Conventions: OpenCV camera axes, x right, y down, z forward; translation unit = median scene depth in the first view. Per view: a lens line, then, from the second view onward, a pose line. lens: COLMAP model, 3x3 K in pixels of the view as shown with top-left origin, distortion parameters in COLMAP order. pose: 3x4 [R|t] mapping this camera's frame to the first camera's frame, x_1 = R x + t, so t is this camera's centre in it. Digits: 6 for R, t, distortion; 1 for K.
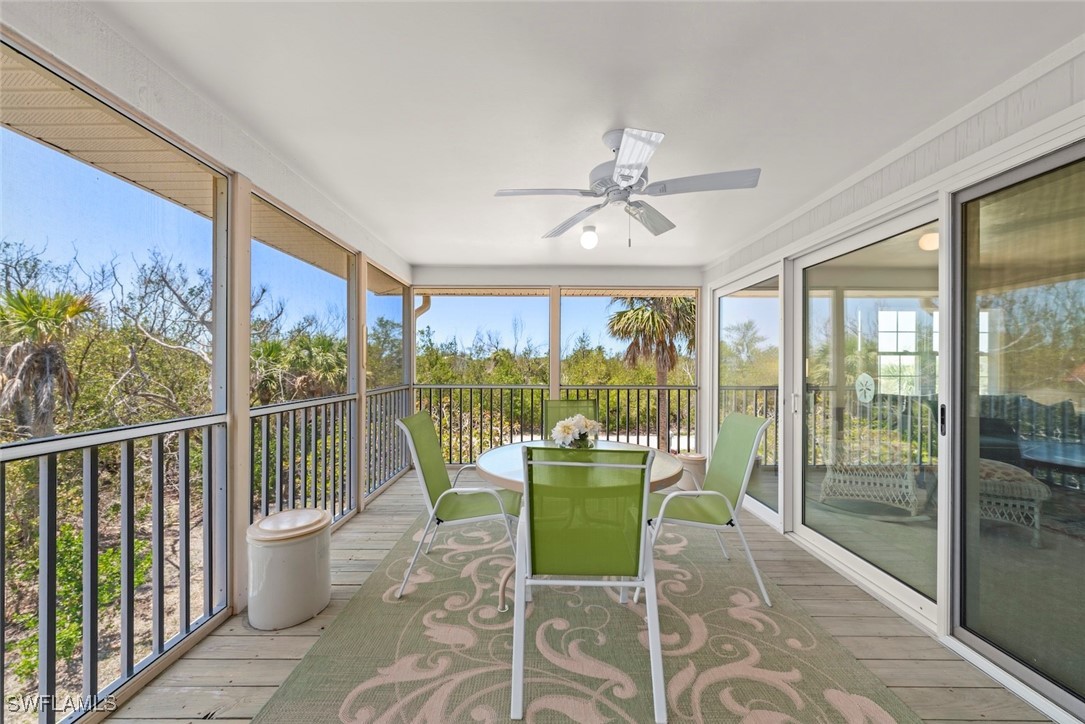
lens RADIAL K [[398.9, 0, 544.0], [0, 398.9, 366.0], [0, 0, 1]] dist [-0.000127, -0.000316]
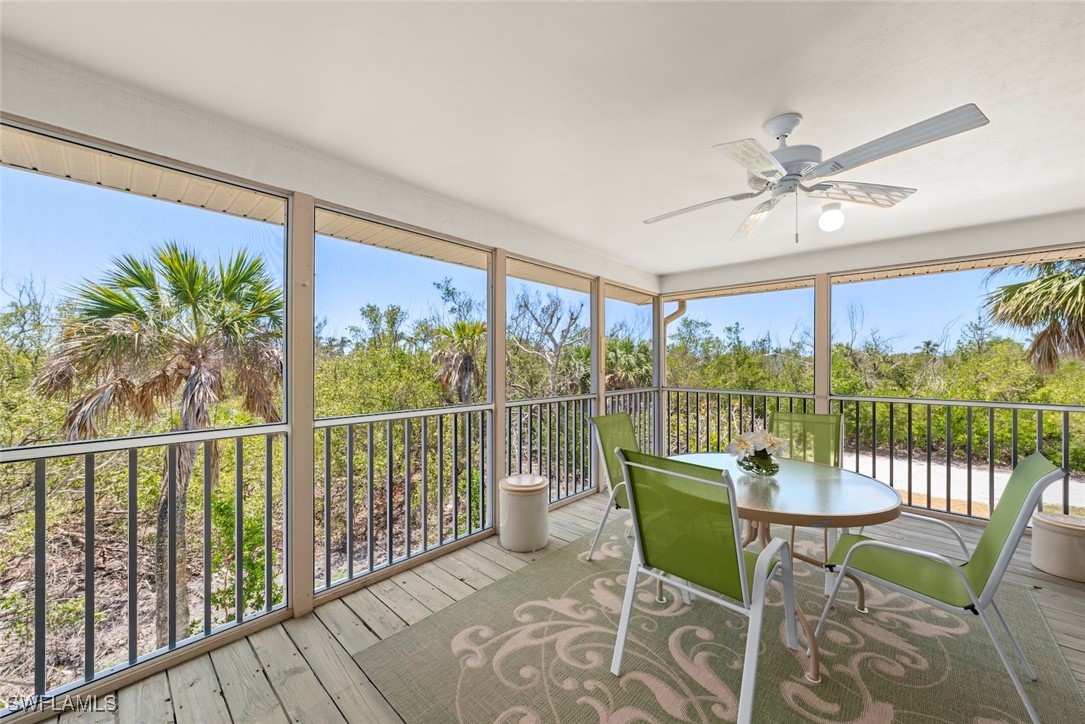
lens RADIAL K [[398.9, 0, 536.0], [0, 398.9, 365.6], [0, 0, 1]] dist [-0.000127, -0.000316]
pose [[0.731347, 0.000398, -0.682006, 0.152036], [0.000441, 0.999999, 0.001056, -0.011920], [0.682006, -0.001073, 0.731346, -0.010030]]
